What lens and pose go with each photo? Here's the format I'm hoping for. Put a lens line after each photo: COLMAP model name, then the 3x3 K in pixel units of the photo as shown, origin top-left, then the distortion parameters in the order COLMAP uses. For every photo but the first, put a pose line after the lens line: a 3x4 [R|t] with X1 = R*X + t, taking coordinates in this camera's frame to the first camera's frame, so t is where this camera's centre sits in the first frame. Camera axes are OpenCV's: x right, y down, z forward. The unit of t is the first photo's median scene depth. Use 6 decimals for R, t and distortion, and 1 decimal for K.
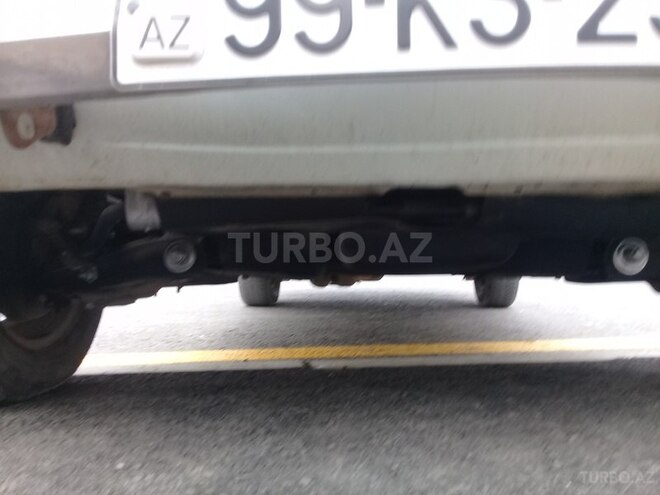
lens RADIAL K [[604.0, 0, 328.9], [0, 604.0, 248.2], [0, 0, 1]] dist [0.001390, 0.000000]
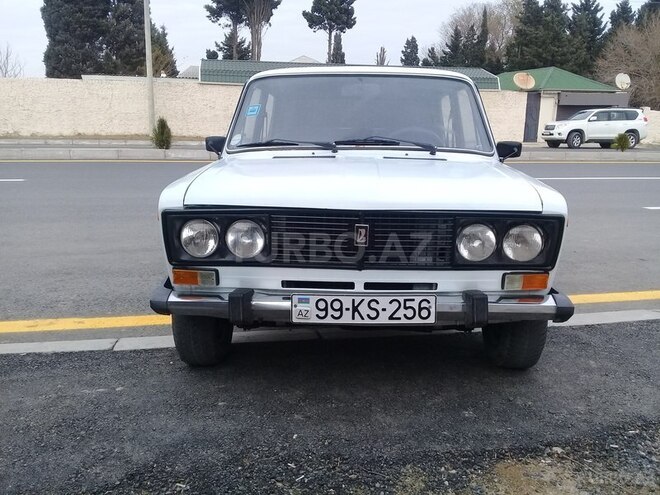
lens RADIAL K [[604.0, 0, 333.1], [0, 604.0, 247.1], [0, 0, 1]] dist [0.001390, 0.000000]
pose [[0.999536, 0.015701, 0.026087, -0.171236], [-0.020938, 0.976488, 0.214554, -1.914773], [-0.022105, -0.215000, 0.976364, -3.569930]]
